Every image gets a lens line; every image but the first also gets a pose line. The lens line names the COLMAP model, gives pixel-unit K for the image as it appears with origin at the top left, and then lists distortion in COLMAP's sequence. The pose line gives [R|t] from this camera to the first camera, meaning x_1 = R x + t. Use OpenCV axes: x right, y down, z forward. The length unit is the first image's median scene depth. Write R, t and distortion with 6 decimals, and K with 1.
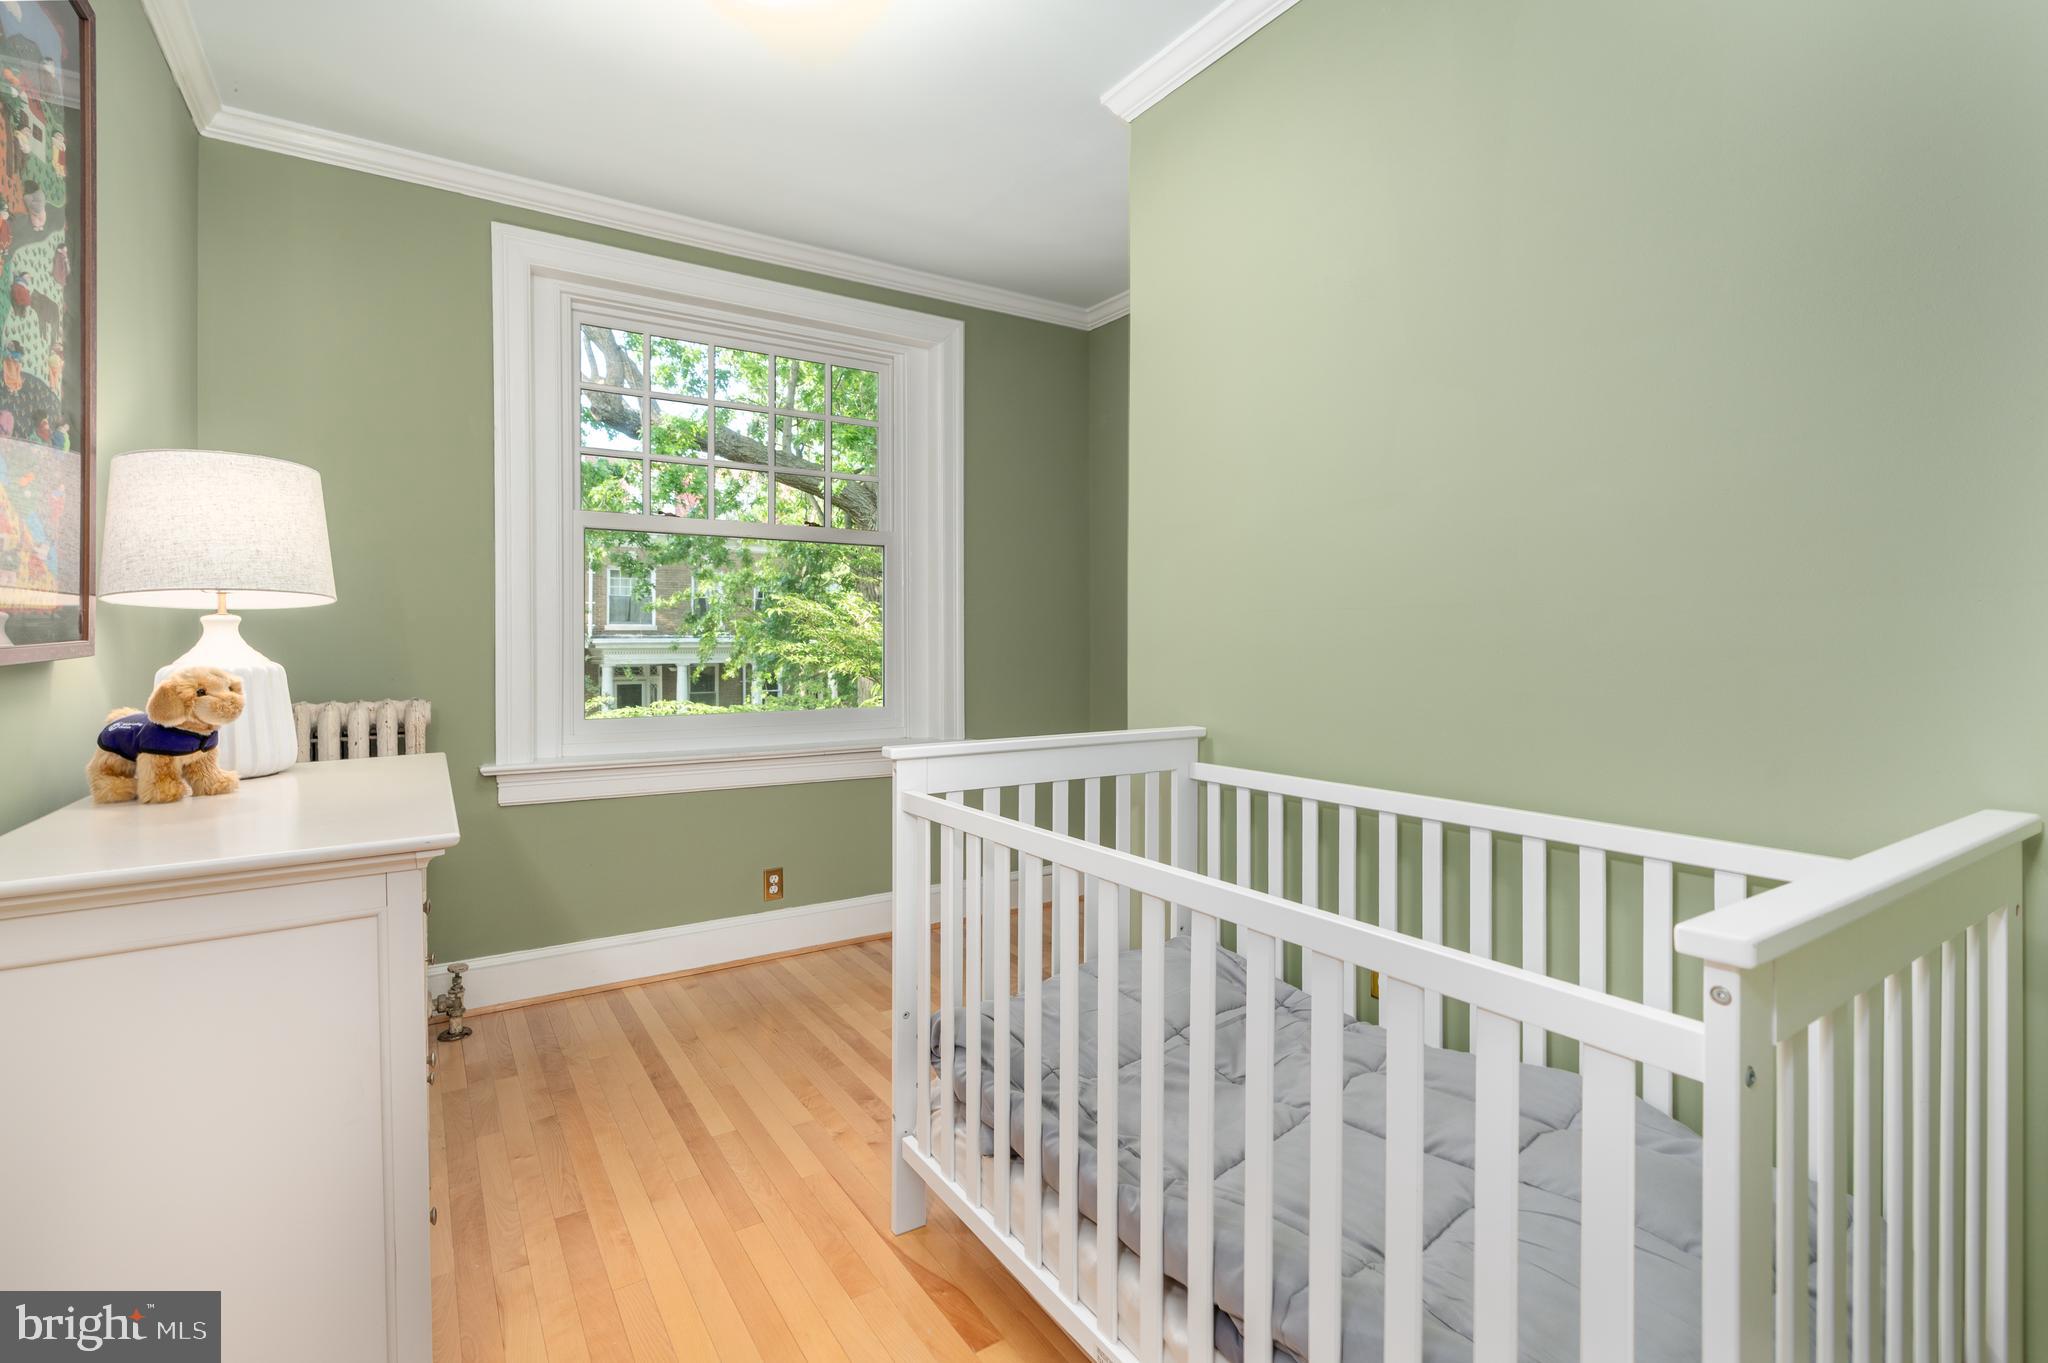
lens RADIAL K [[954.4, 0, 1048.0], [0, 954.4, 625.3], [0, 0, 1]] dist [-0.014976, 0.000691]
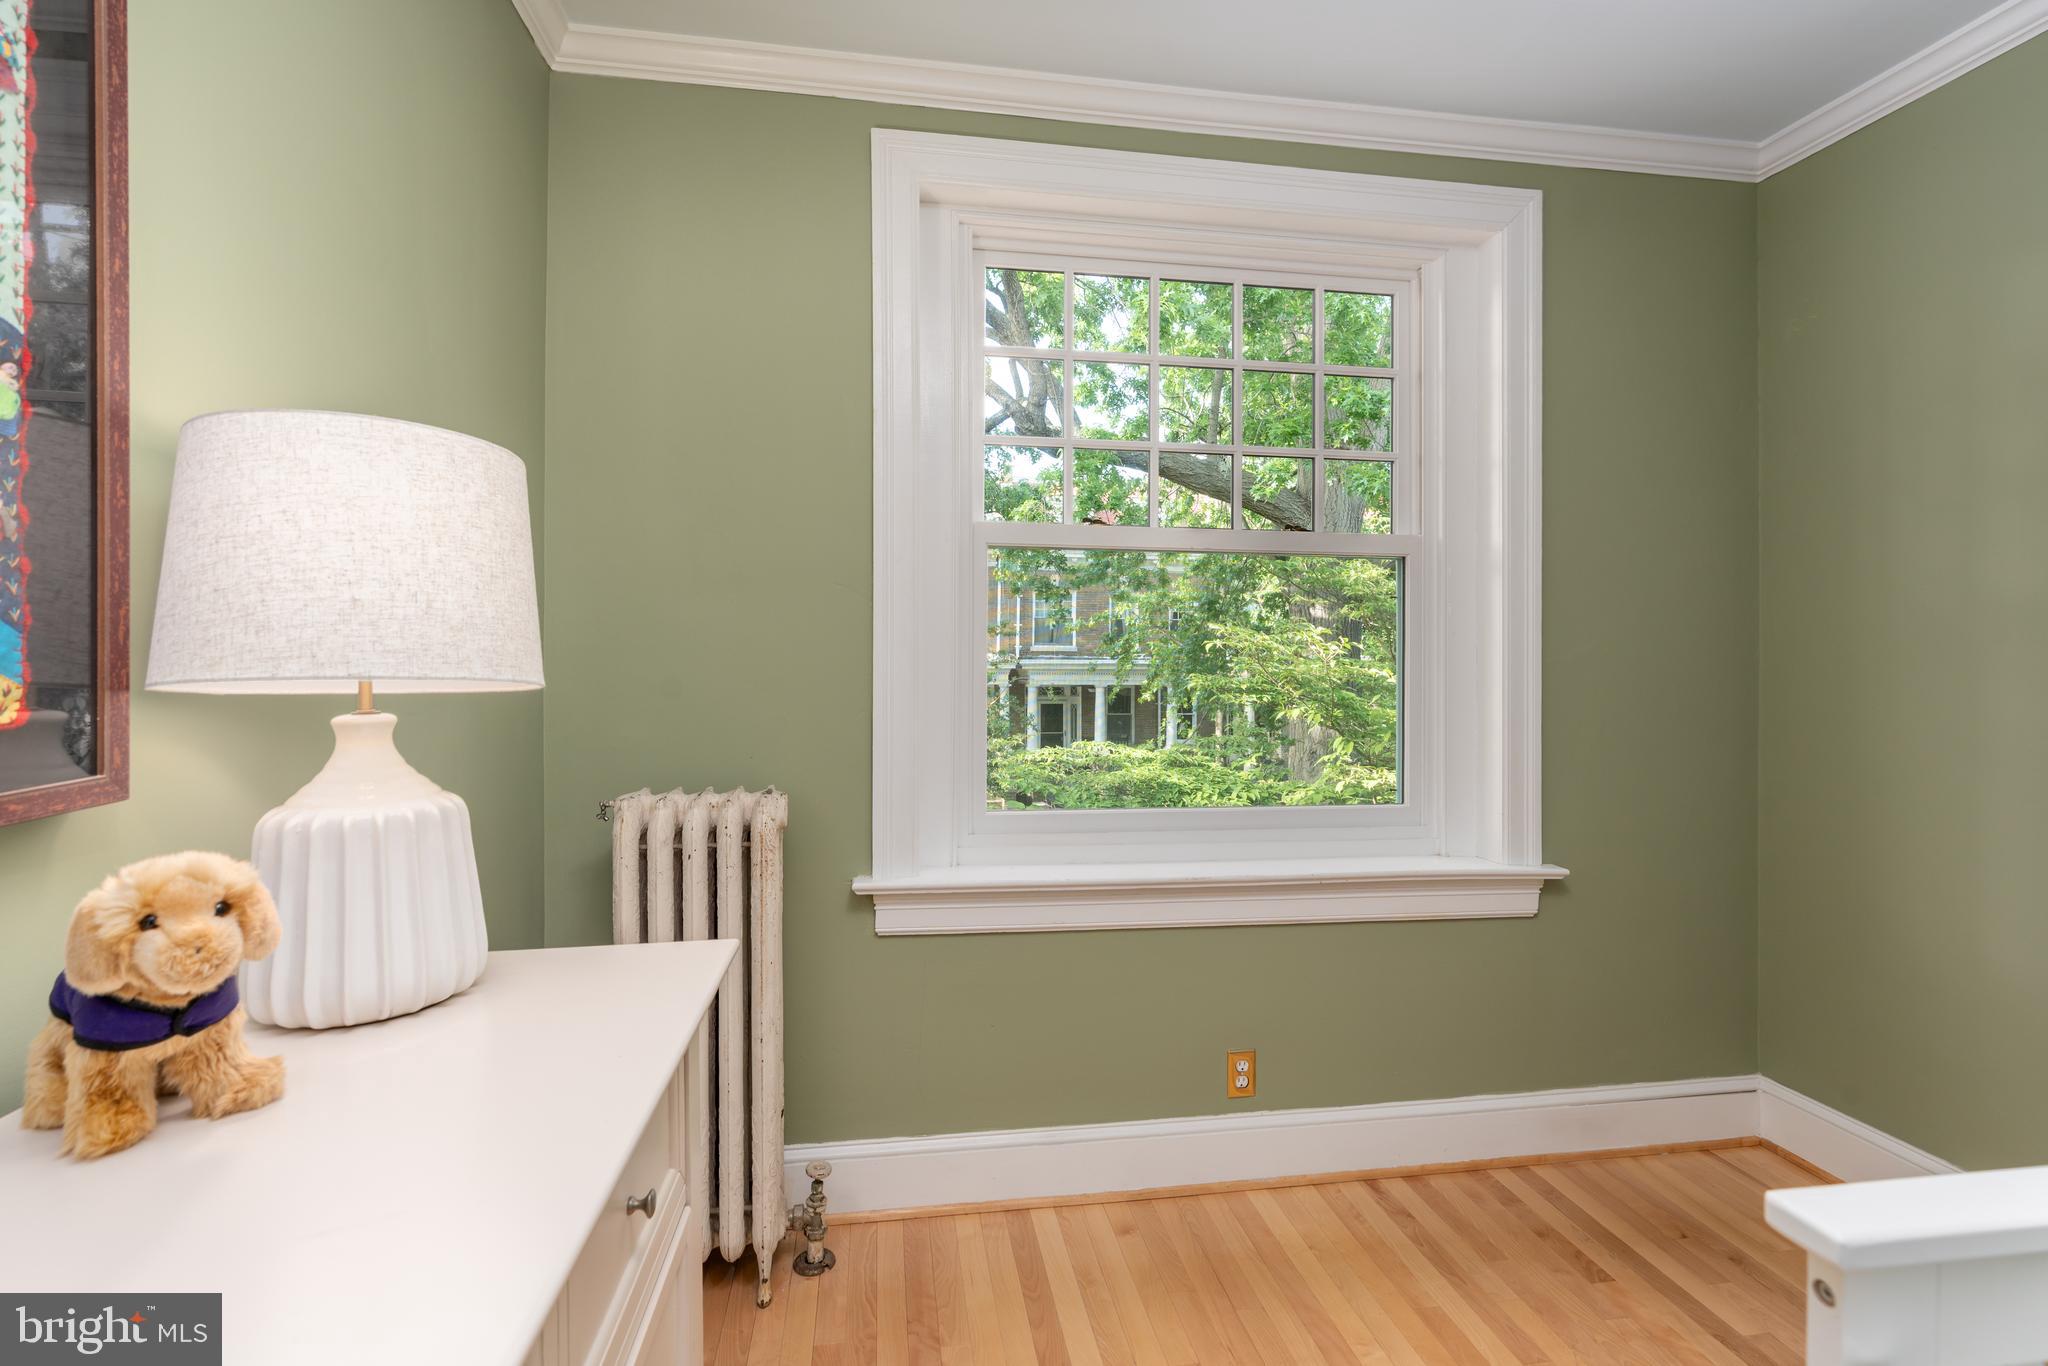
lens RADIAL K [[950.1, 0, 1024.0], [0, 950.1, 683.0], [0, 0, 1]] dist [-0.004579, 0.002254]
pose [[0.902623, 0.021385, -0.429901, -0.042454], [-0.003191, 0.999070, 0.042997, -0.008314], [0.430421, -0.037438, 0.901852, 0.100642]]
